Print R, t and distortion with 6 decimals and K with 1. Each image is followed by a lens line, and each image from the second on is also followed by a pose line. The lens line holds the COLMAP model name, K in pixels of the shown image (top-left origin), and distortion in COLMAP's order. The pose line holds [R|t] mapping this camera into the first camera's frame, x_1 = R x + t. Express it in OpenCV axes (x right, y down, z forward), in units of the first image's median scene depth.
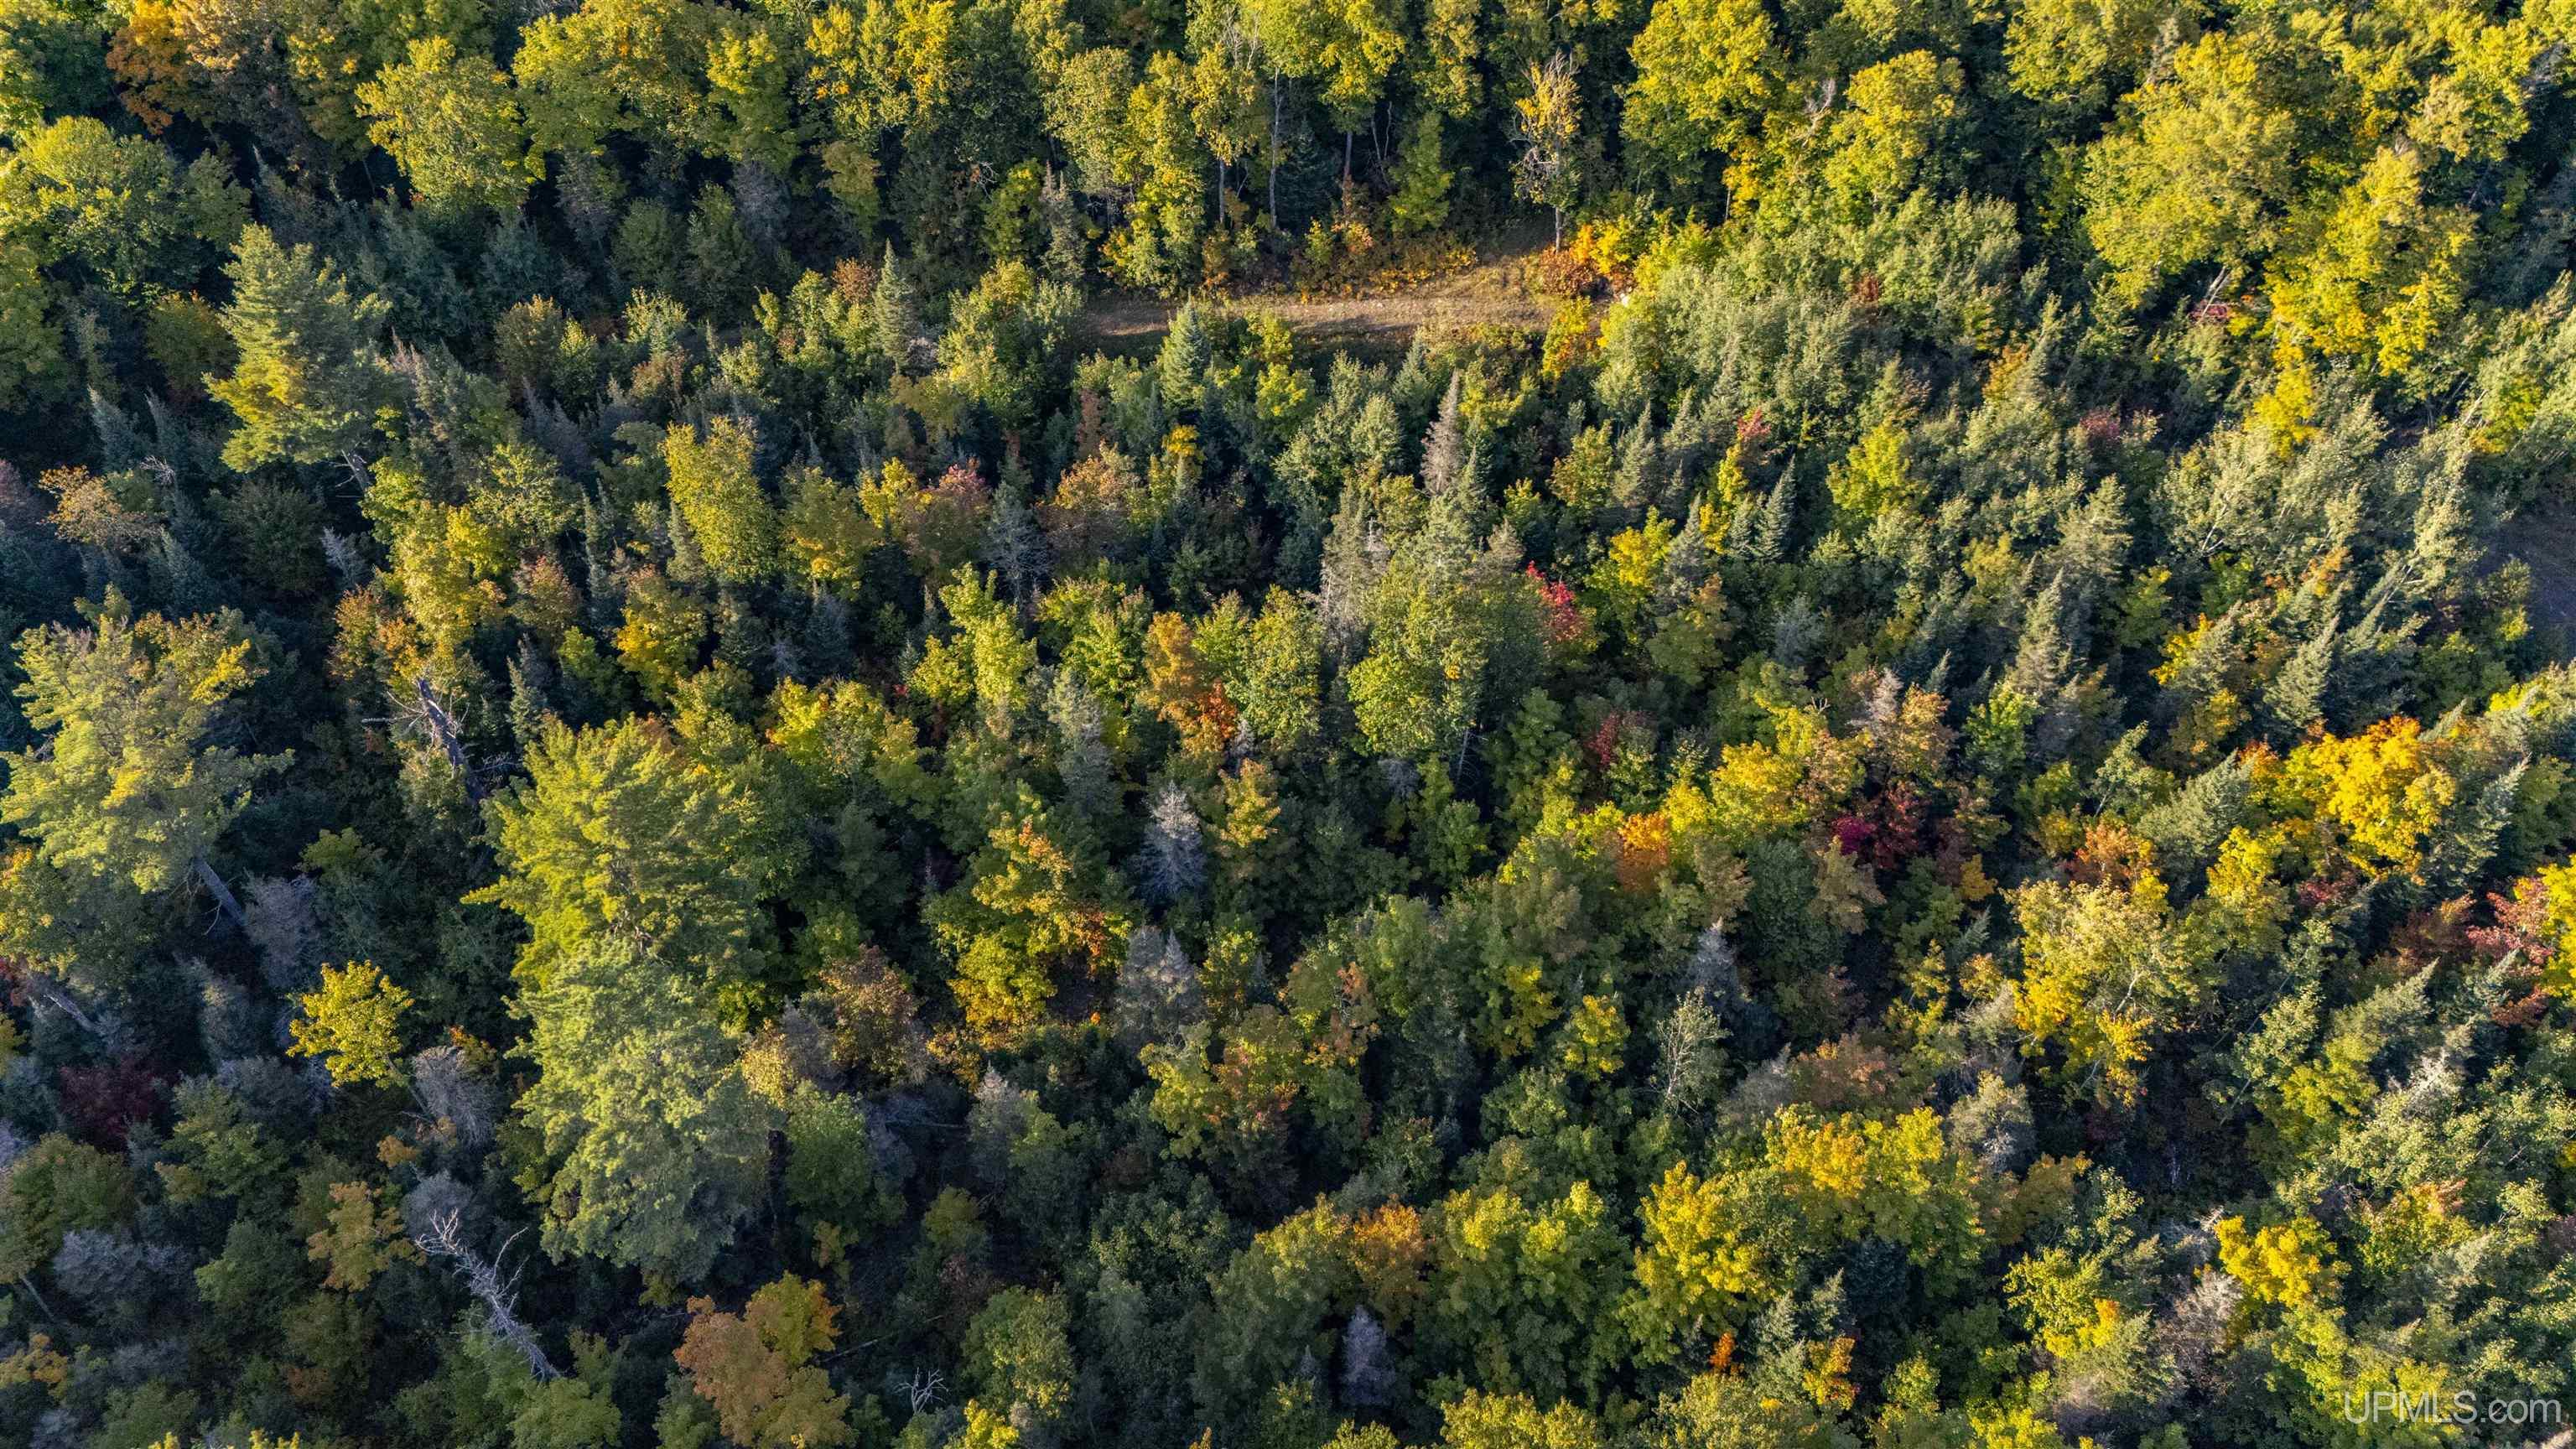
lens RADIAL K [[1889.4, 0, 1297.6], [0, 1889.4, 722.3], [0, 0, 1]] dist [0.072703, -0.076169]
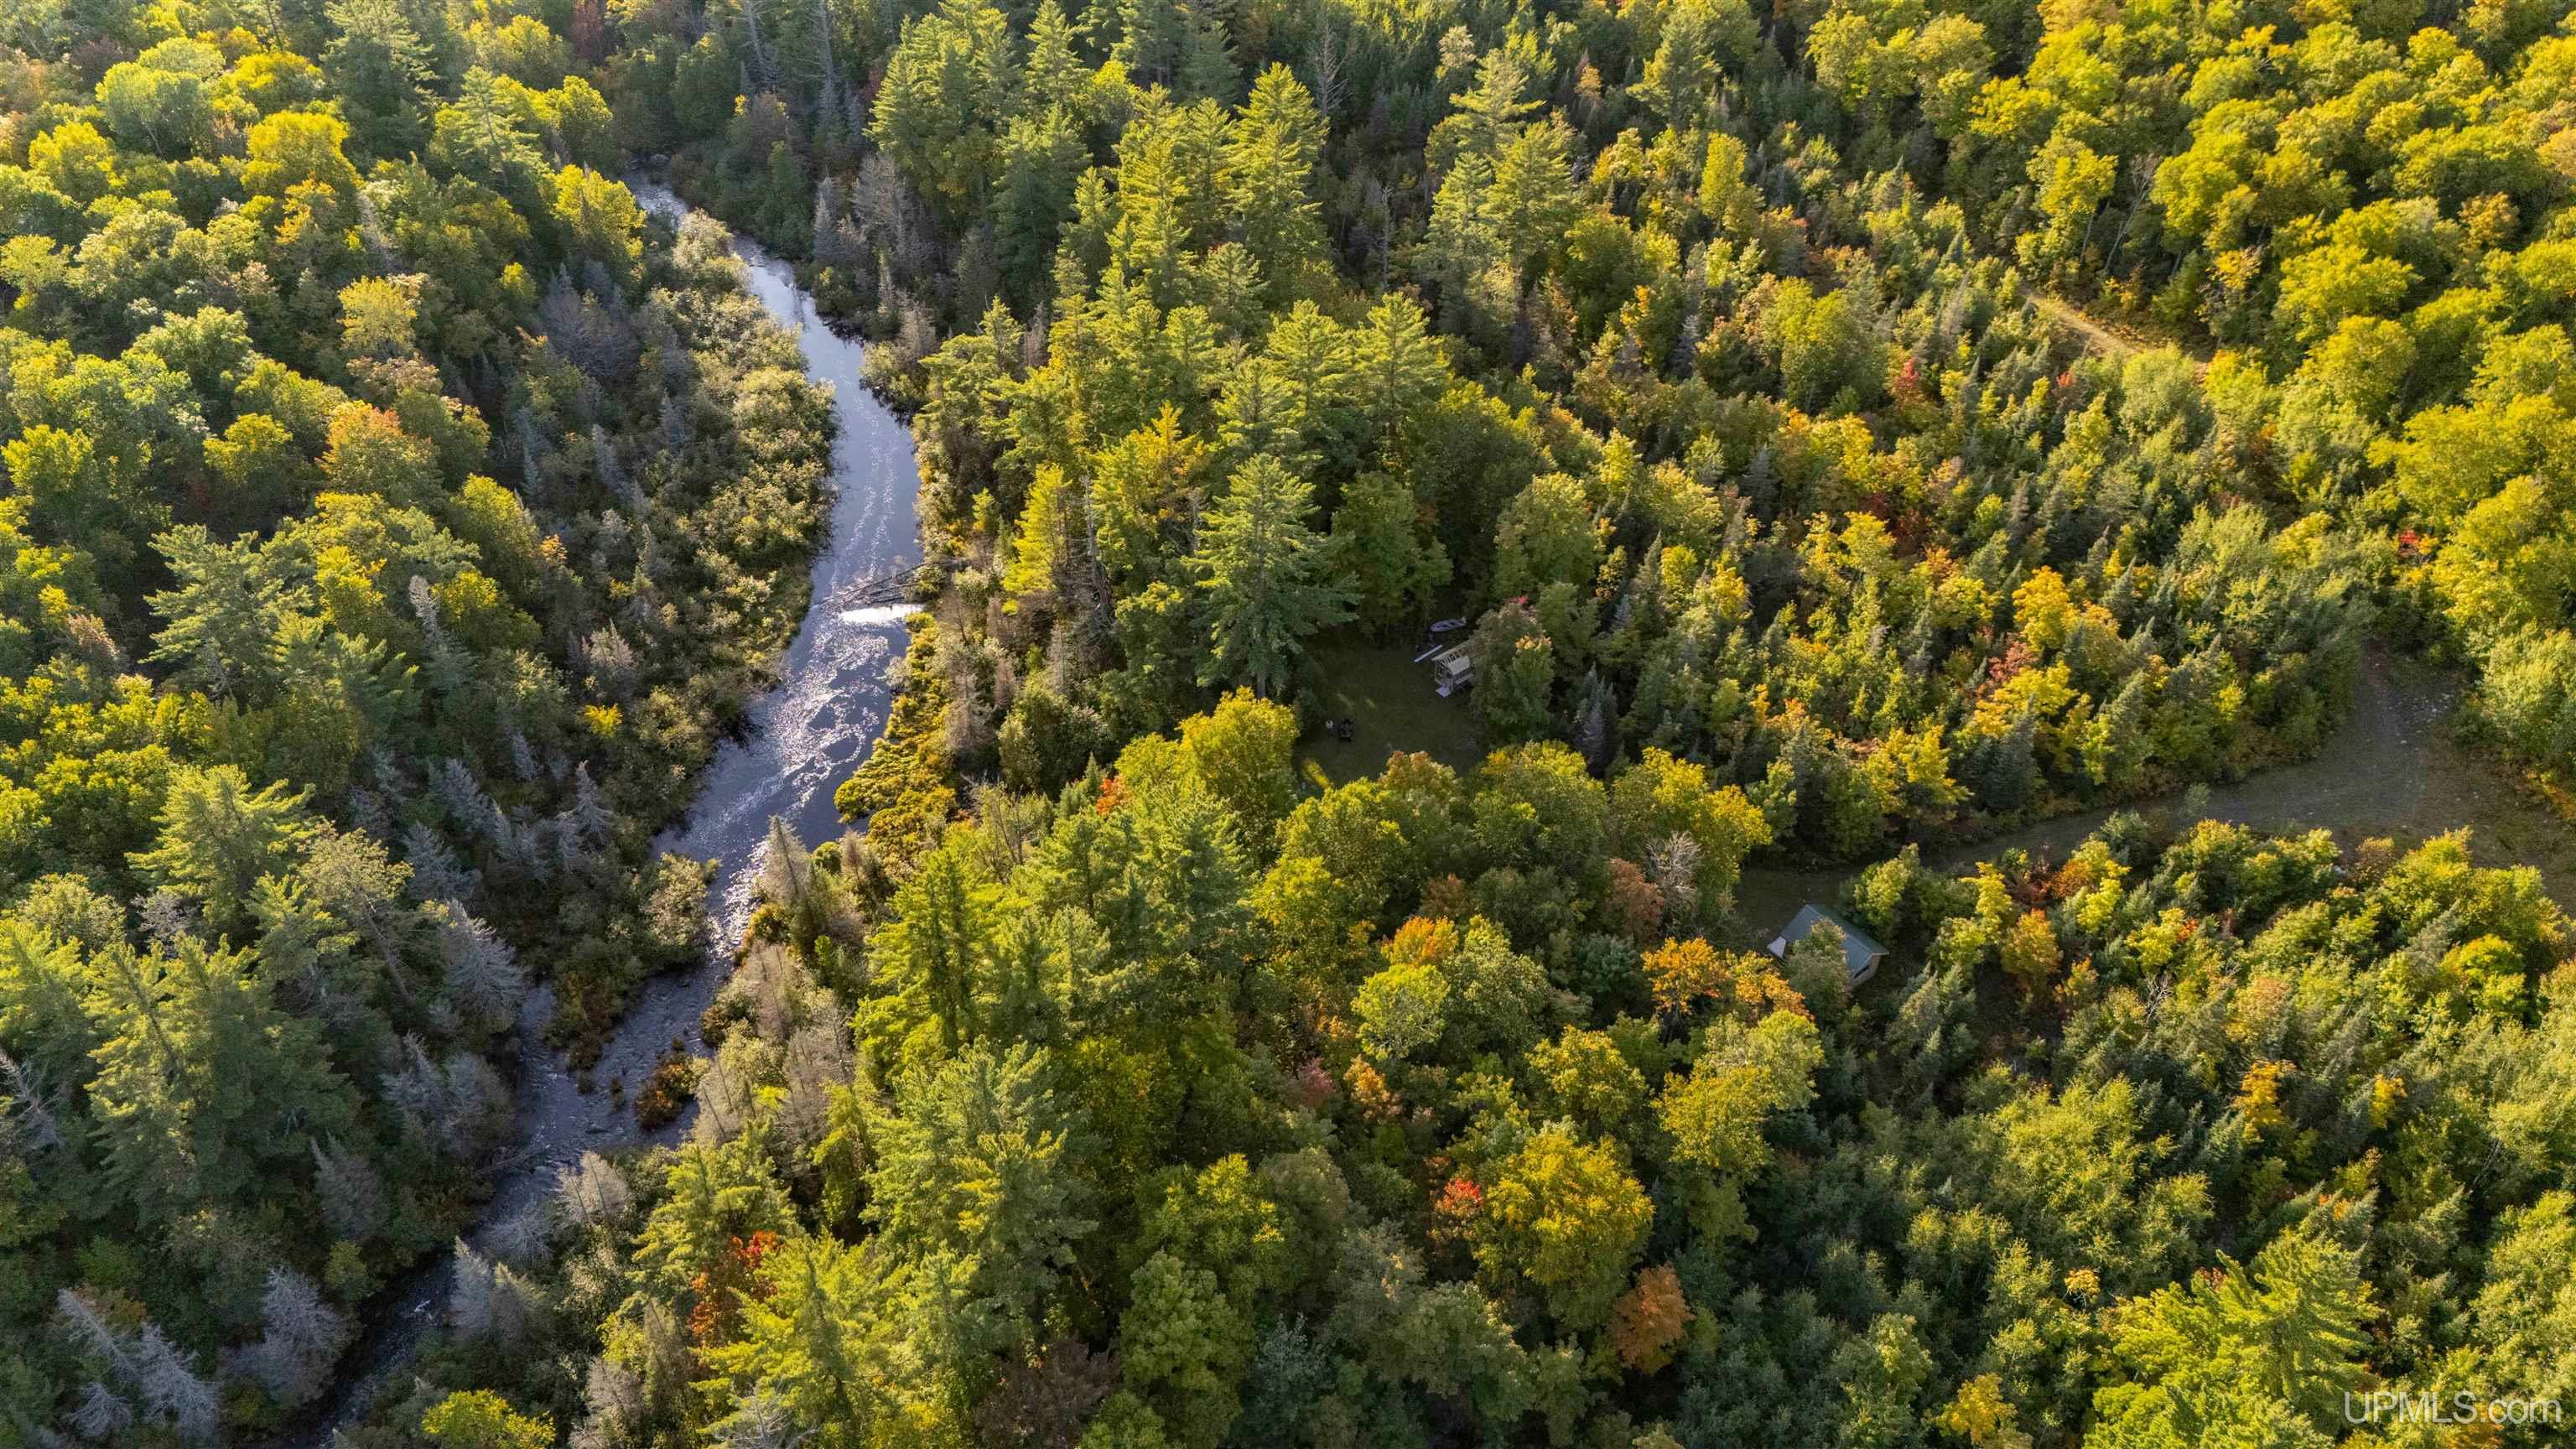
lens RADIAL K [[1889.4, 0, 1276.1], [0, 1889.4, 728.9], [0, 0, 1]] dist [0.072703, -0.076169]
pose [[0.365151, 0.597718, -0.713722, 1.309281], [-0.697498, 0.683419, 0.215490, 0.184672], [0.616573, 0.419133, 0.666458, -0.493092]]
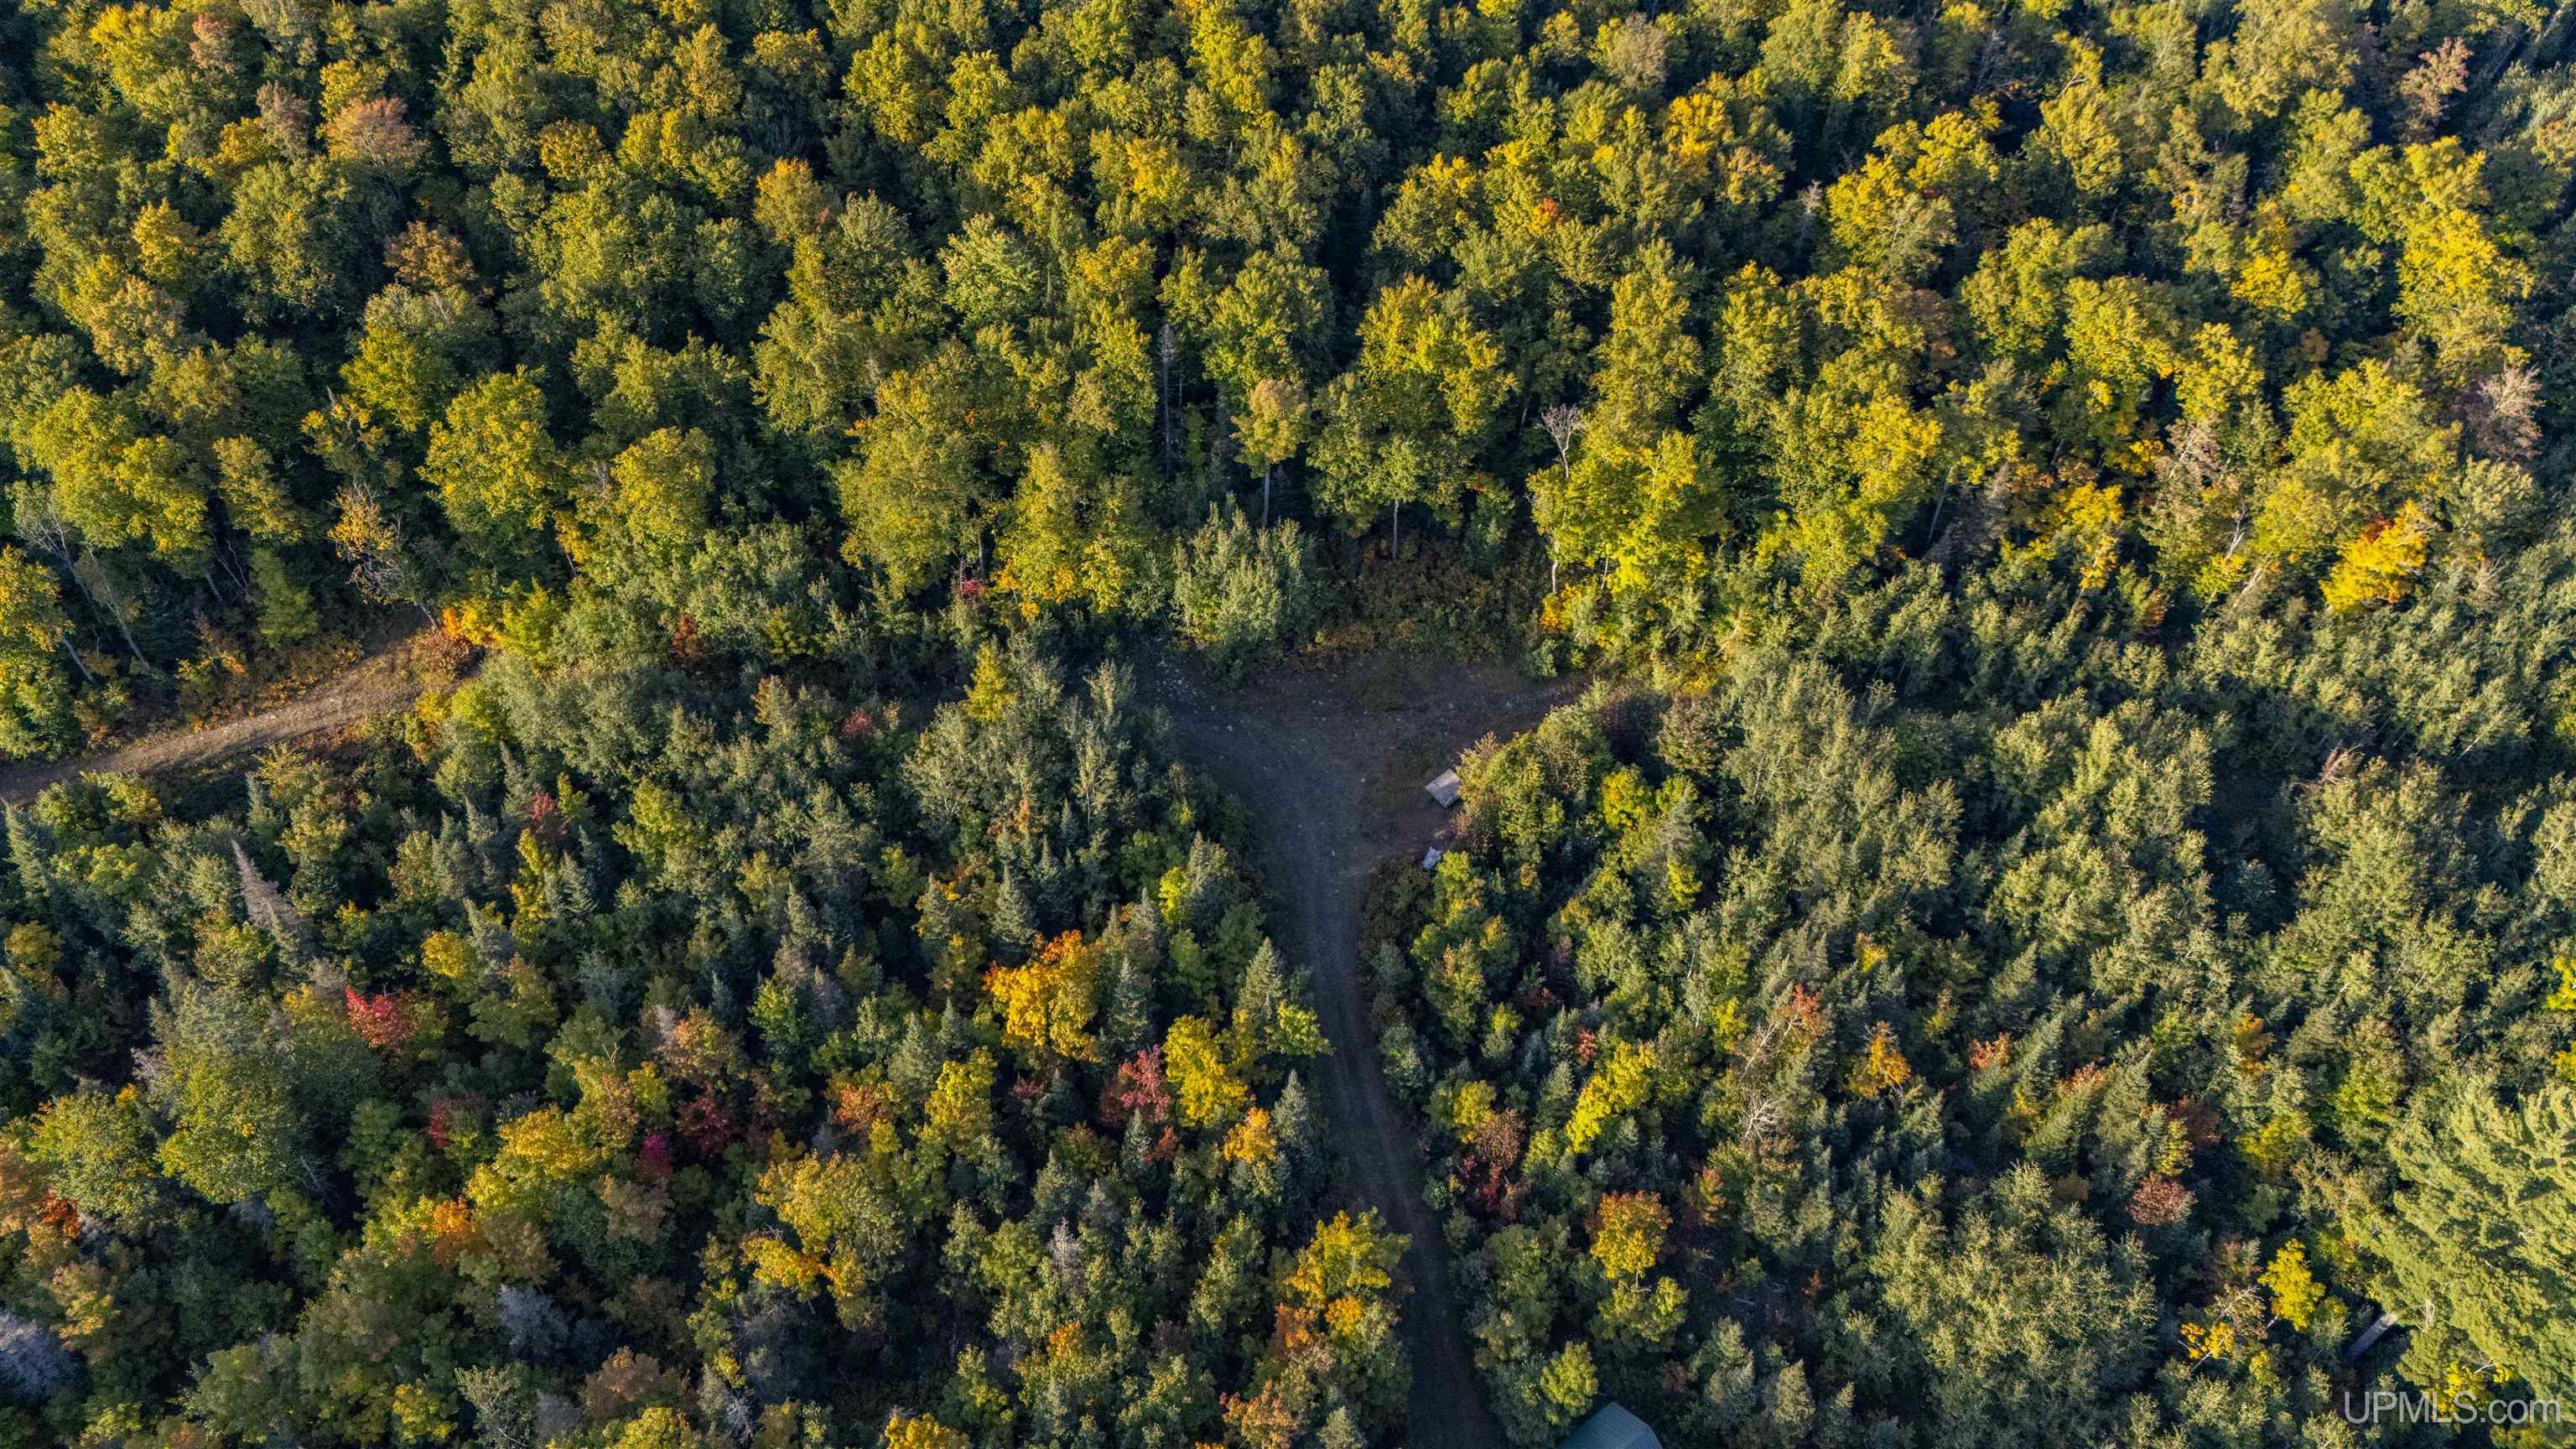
lens RADIAL K [[1889.4, 0, 1289.2], [0, 1889.4, 725.1], [0, 0, 1]] dist [0.072703, -0.076169]
pose [[0.942357, -0.248687, 0.223872, 0.375164], [0.249165, 0.968096, 0.026581, -0.108155], [-0.223340, 0.030732, 0.974256, -0.219987]]
